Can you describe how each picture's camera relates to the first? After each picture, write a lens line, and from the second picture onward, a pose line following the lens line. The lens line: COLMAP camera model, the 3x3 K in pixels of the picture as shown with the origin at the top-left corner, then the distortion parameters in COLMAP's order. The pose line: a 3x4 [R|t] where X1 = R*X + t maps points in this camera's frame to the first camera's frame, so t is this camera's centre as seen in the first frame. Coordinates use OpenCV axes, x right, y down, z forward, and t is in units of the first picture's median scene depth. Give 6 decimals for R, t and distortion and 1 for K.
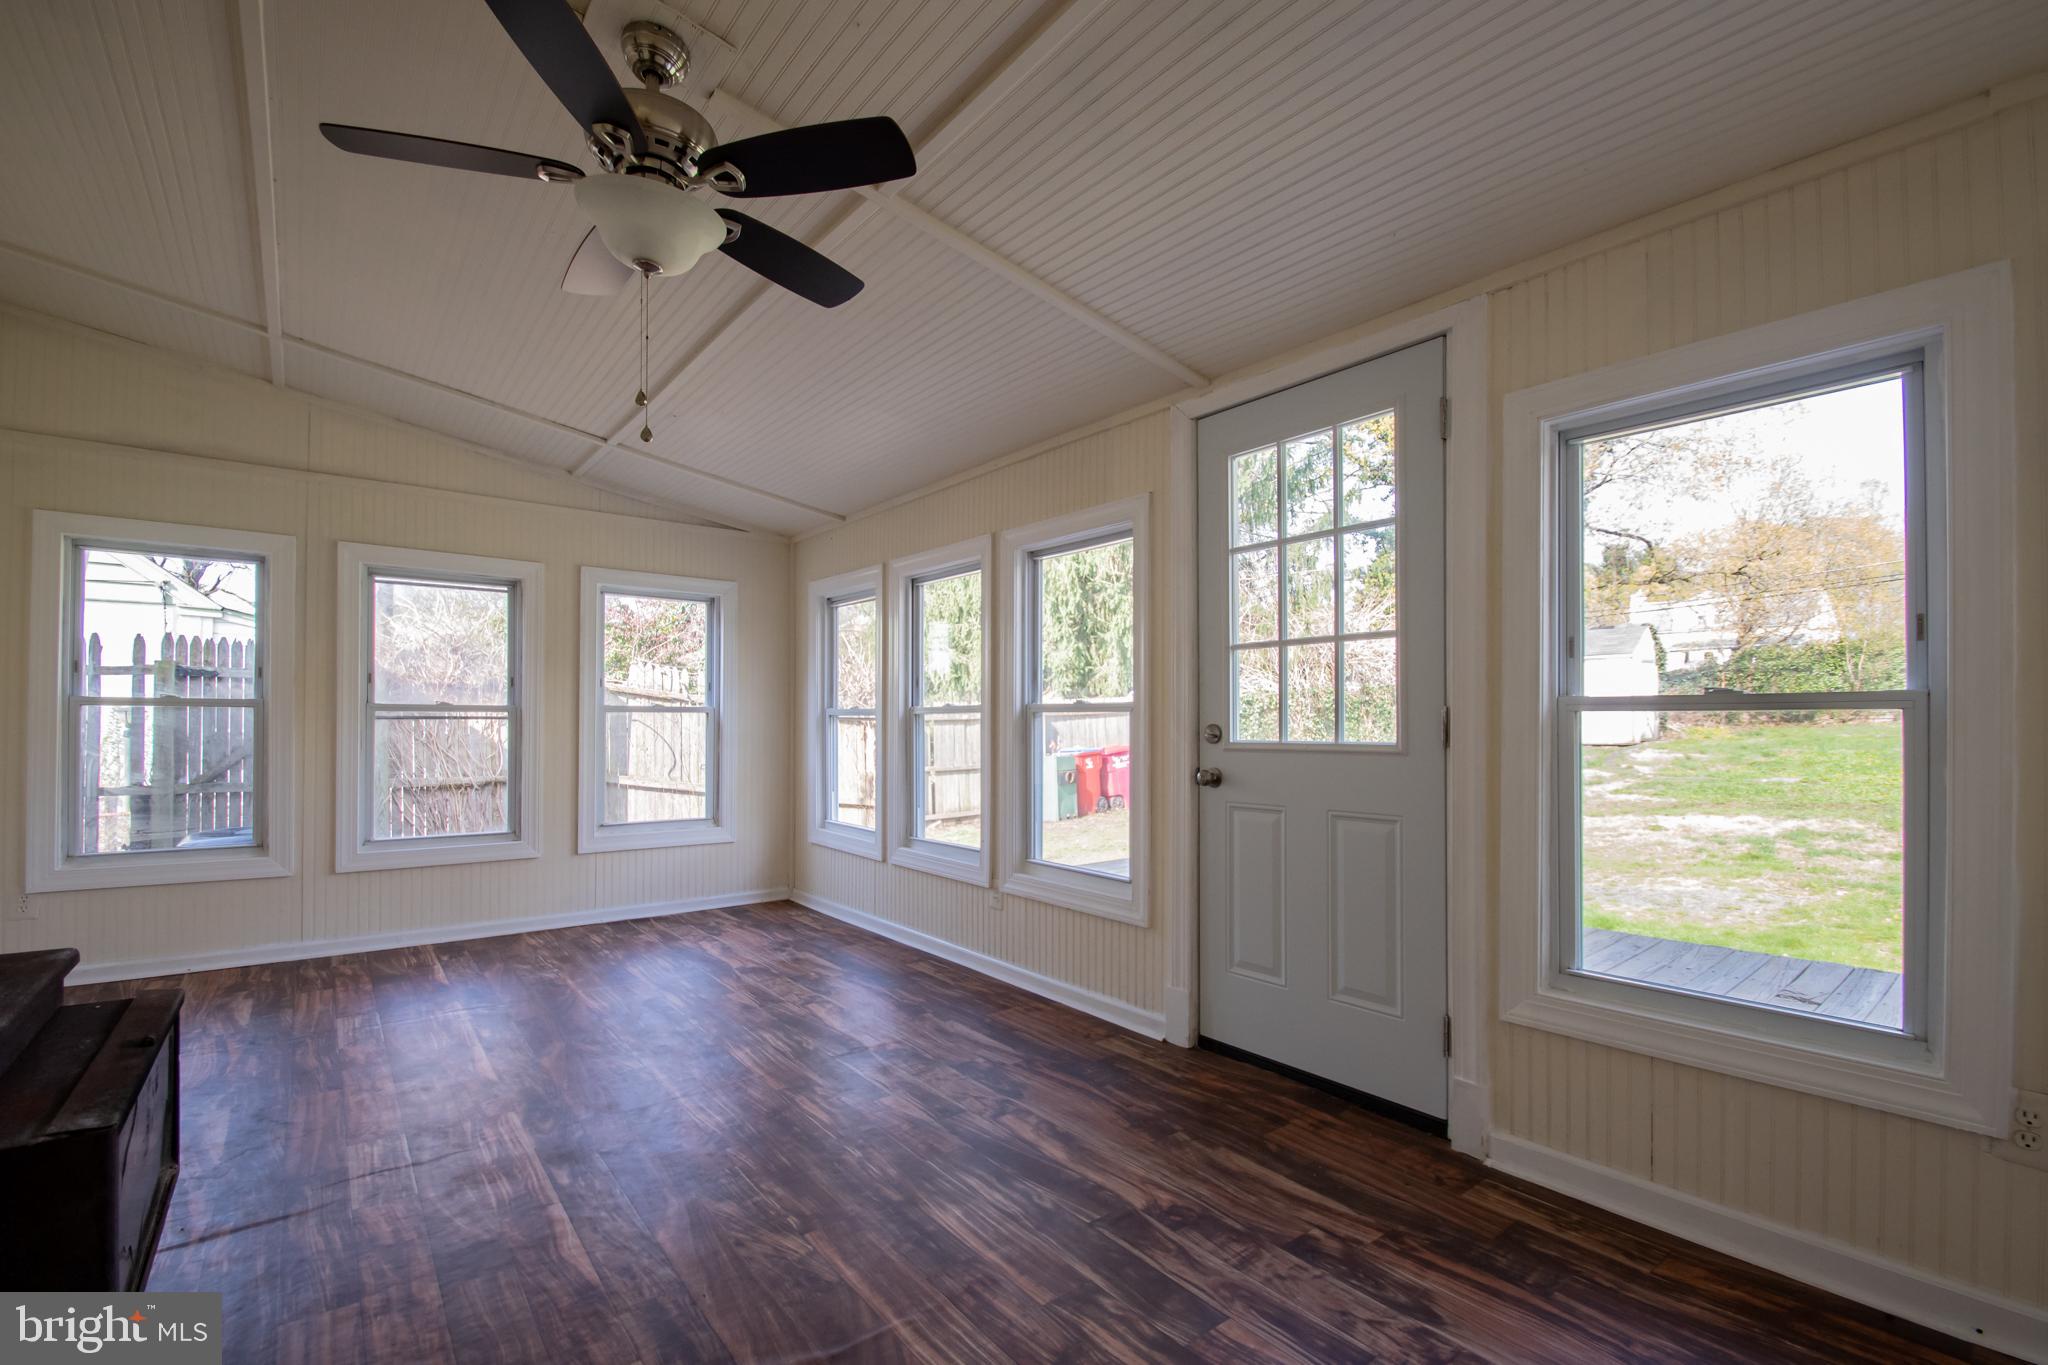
lens RADIAL K [[895.7, 0, 997.6], [0, 895.7, 716.6], [0, 0, 1]] dist [0.010108, -0.016793]
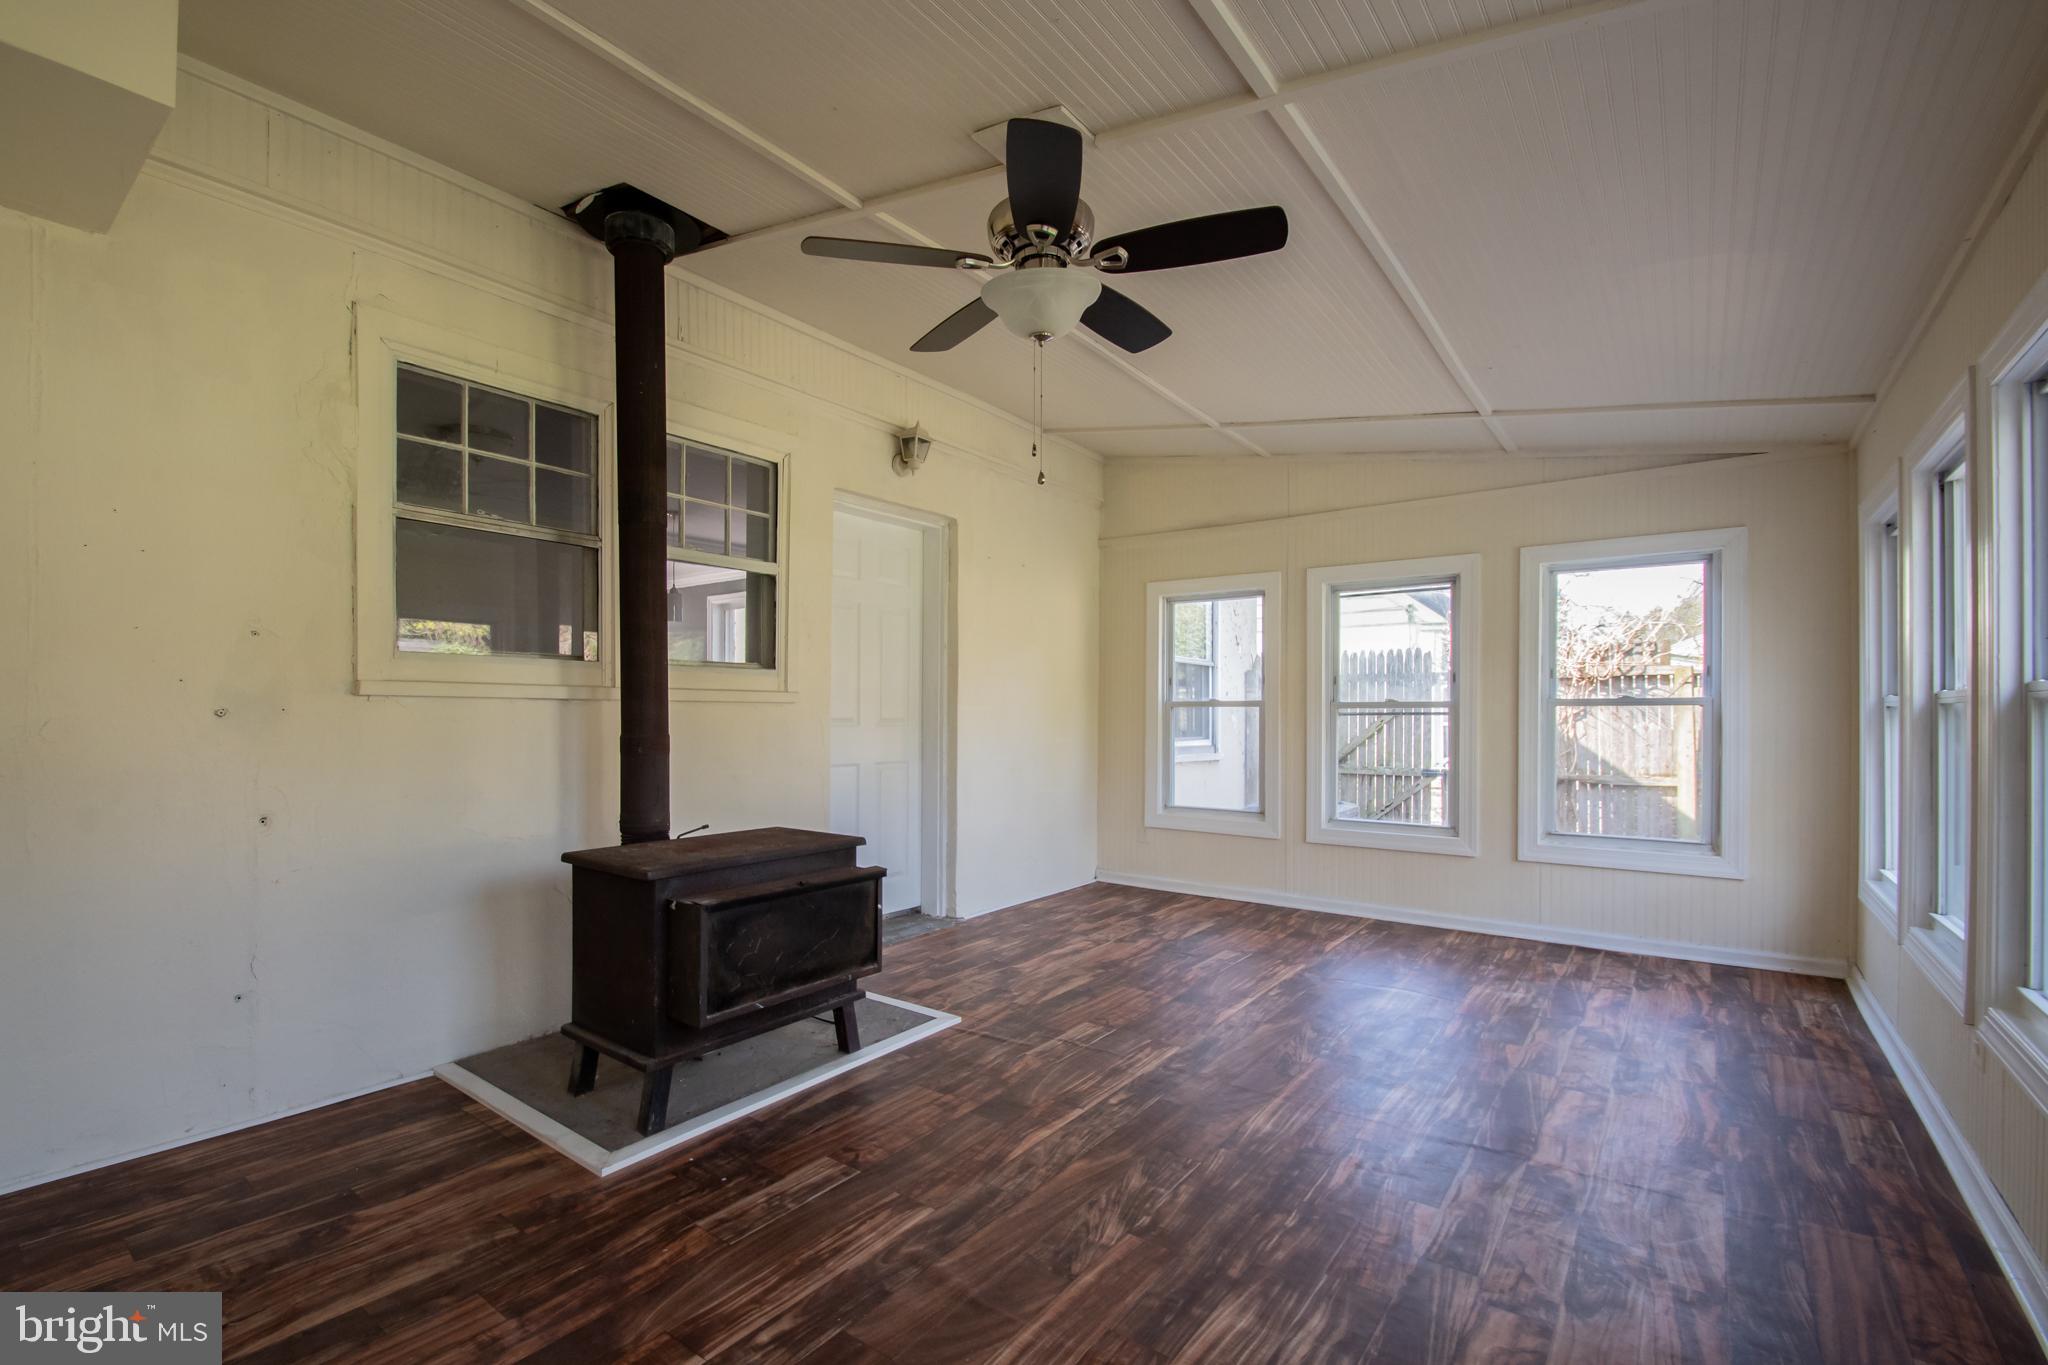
lens RADIAL K [[895.7, 0, 997.6], [0, 895.7, 716.6], [0, 0, 1]] dist [0.010108, -0.016793]
pose [[0.255712, -0.002022, -0.966751, 0.431610], [0.007956, 0.999968, 0.000013, 0.001022], [0.966720, -0.007695, 0.255720, 0.368015]]
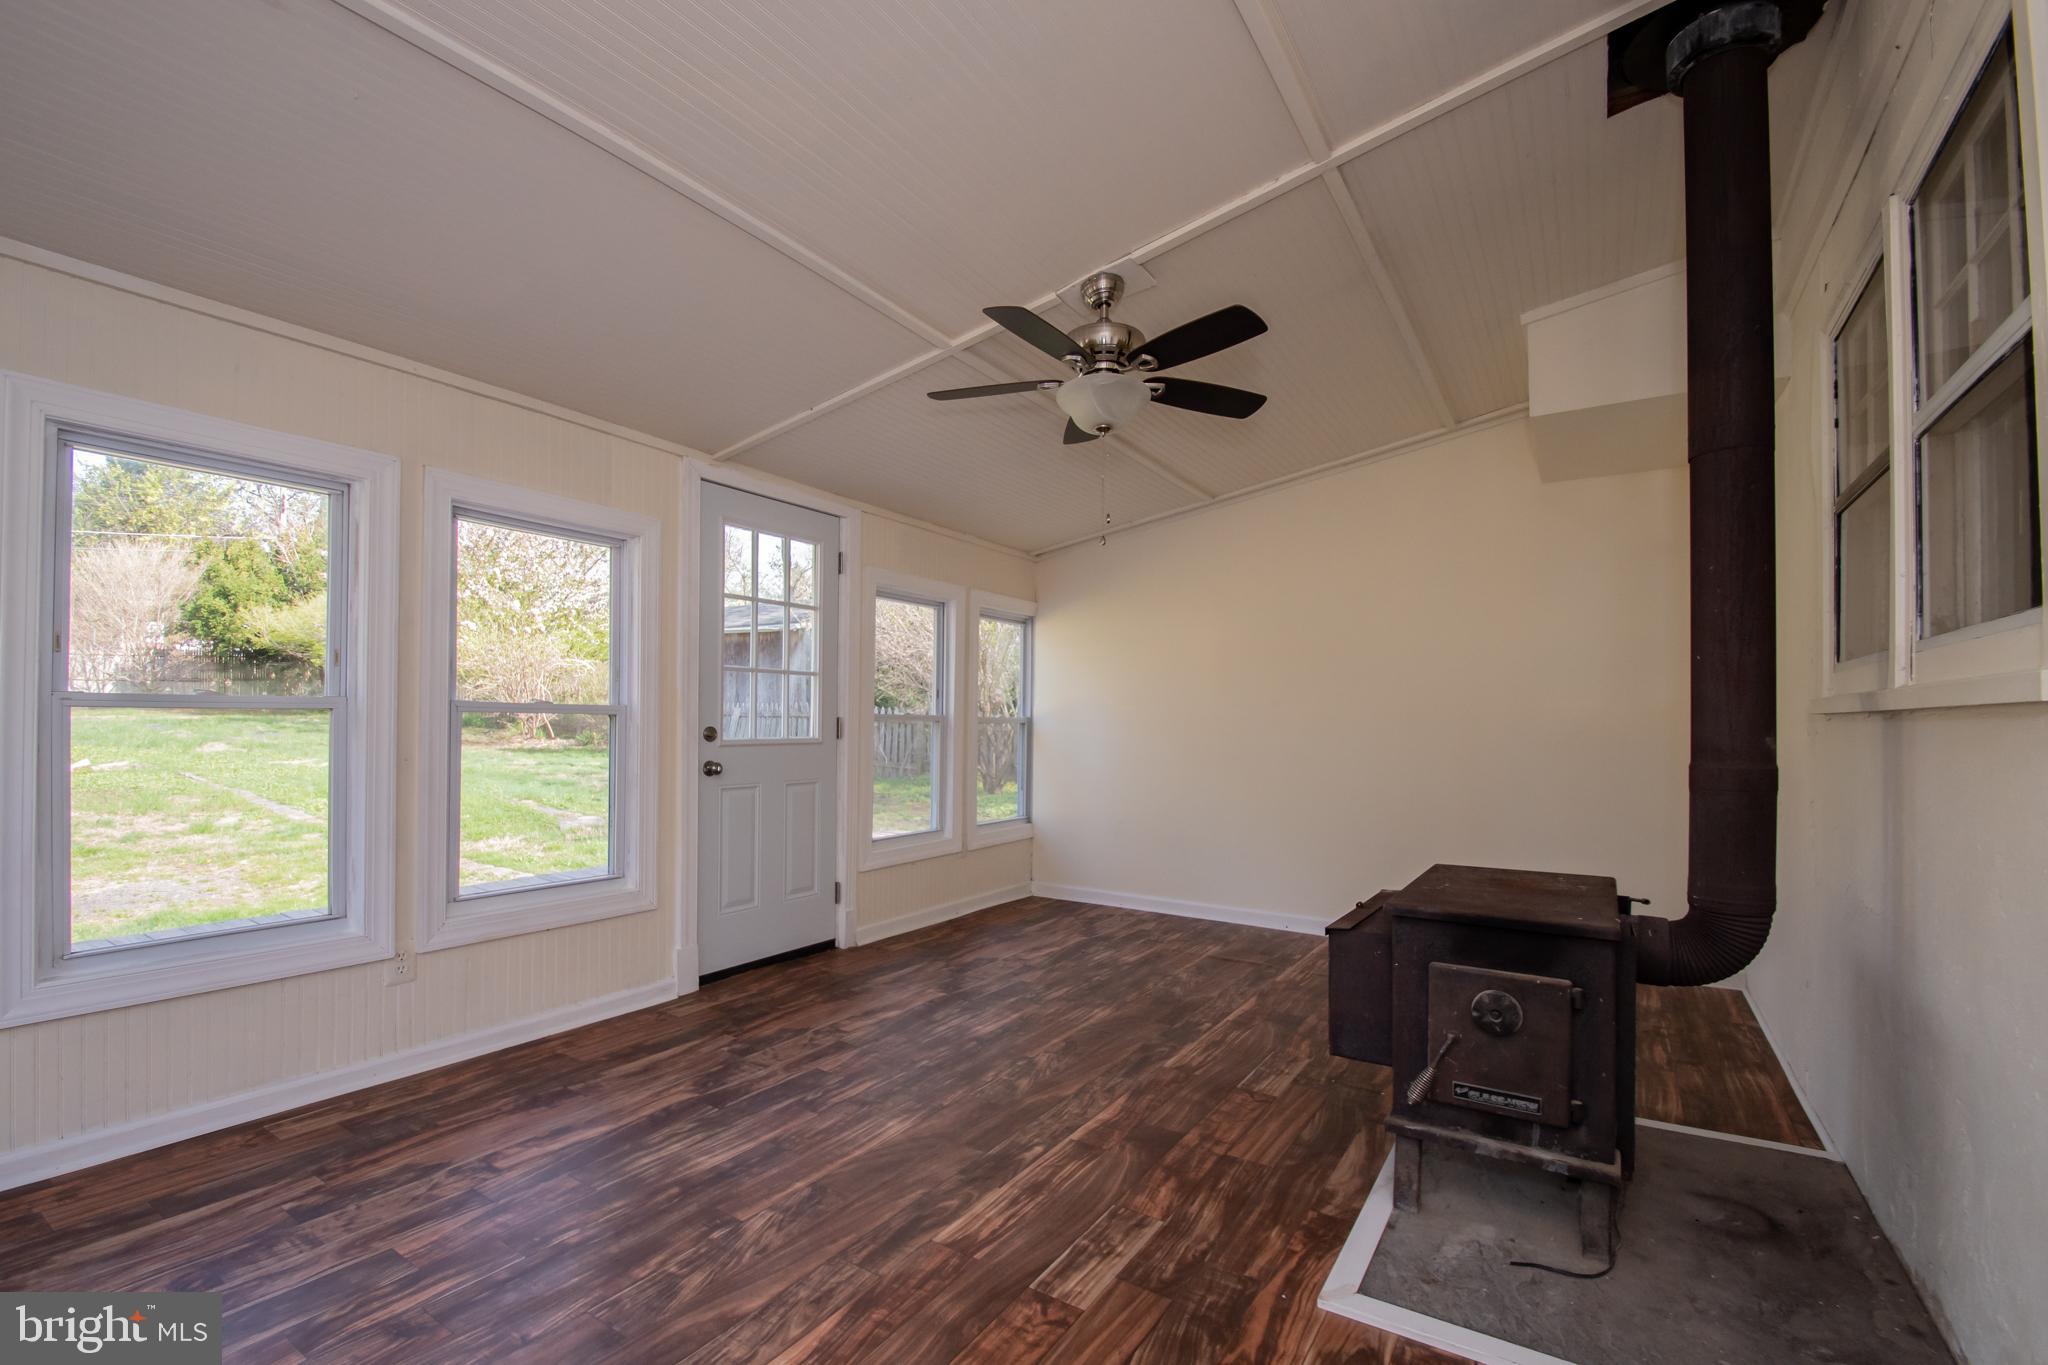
lens RADIAL K [[895.7, 0, 997.6], [0, 895.7, 716.6], [0, 0, 1]] dist [0.010108, -0.016793]
pose [[-0.320624, 0.000993, 0.947206, -1.017733], [-0.017207, 0.999828, -0.006873, -0.003363], [-0.947050, -0.018502, -0.320552, 0.950234]]
